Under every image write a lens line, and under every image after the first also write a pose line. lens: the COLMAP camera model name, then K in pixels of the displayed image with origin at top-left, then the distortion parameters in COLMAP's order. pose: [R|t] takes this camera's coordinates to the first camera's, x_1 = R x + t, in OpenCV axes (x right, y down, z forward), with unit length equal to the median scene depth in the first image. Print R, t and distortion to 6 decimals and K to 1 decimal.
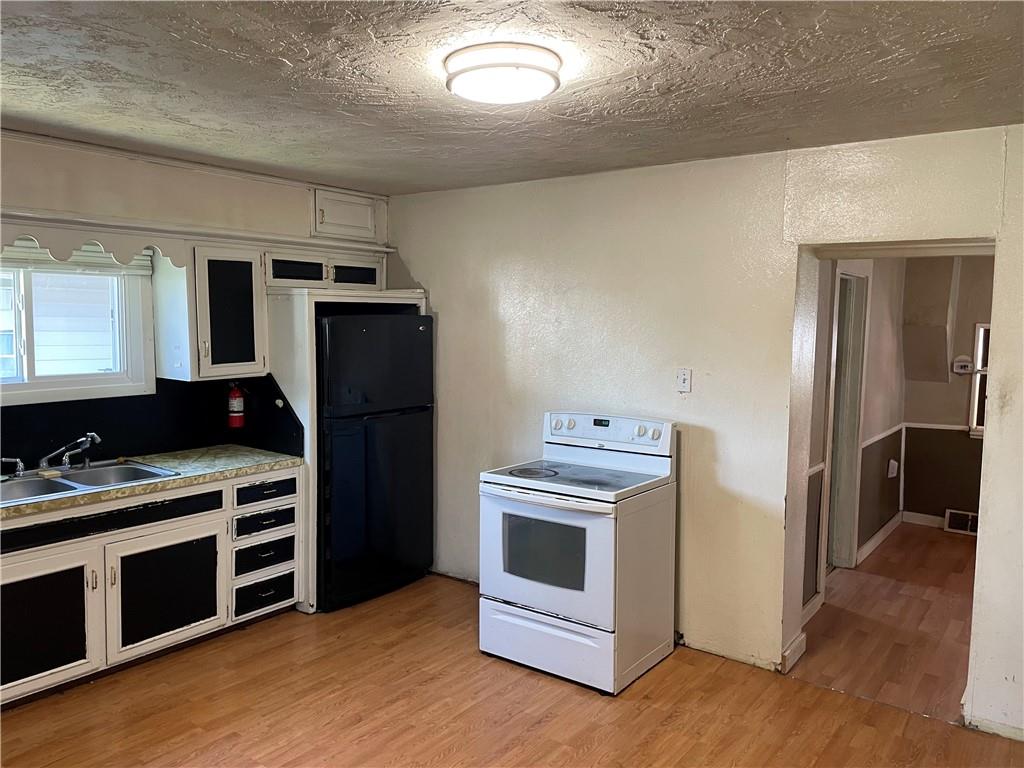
lens RADIAL K [[770.6, 0, 509.1], [0, 770.6, 393.3], [0, 0, 1]] dist [0.087778, -0.113315]
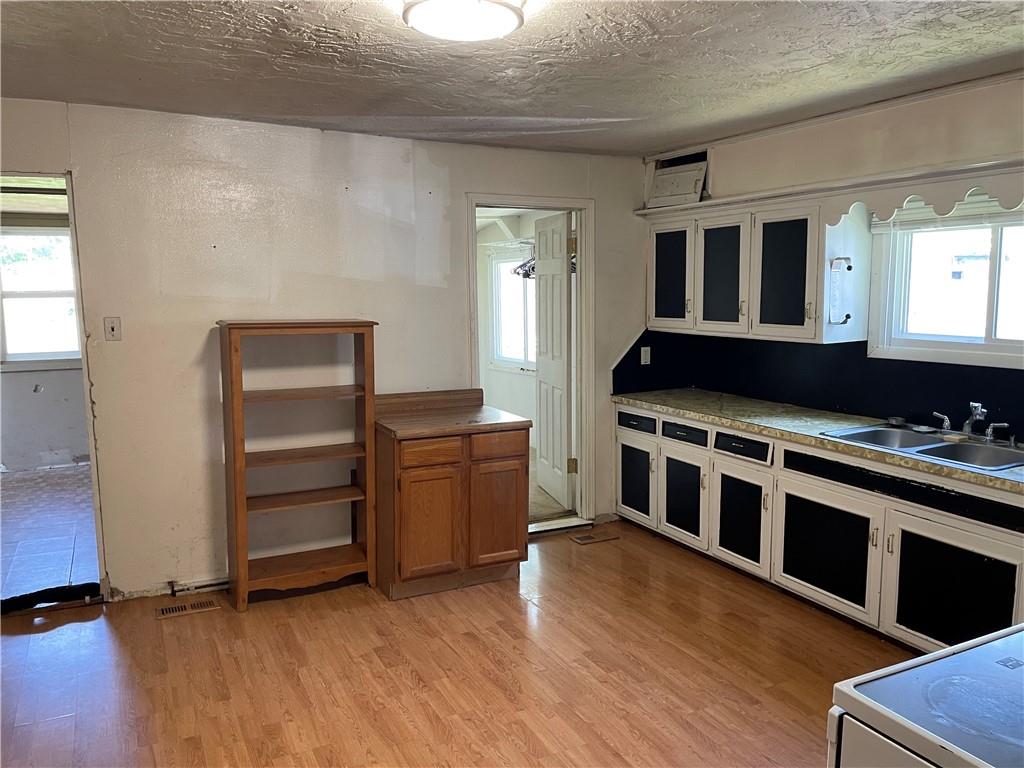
lens RADIAL K [[770.6, 0, 506.3], [0, 770.6, 384.8], [0, 0, 1]] dist [0.087778, -0.113315]
pose [[-0.442417, 0.111701, -0.889826, 0.537095], [-0.086347, 0.982297, 0.166241, -0.078009], [0.892643, 0.150382, -0.424940, 0.946954]]
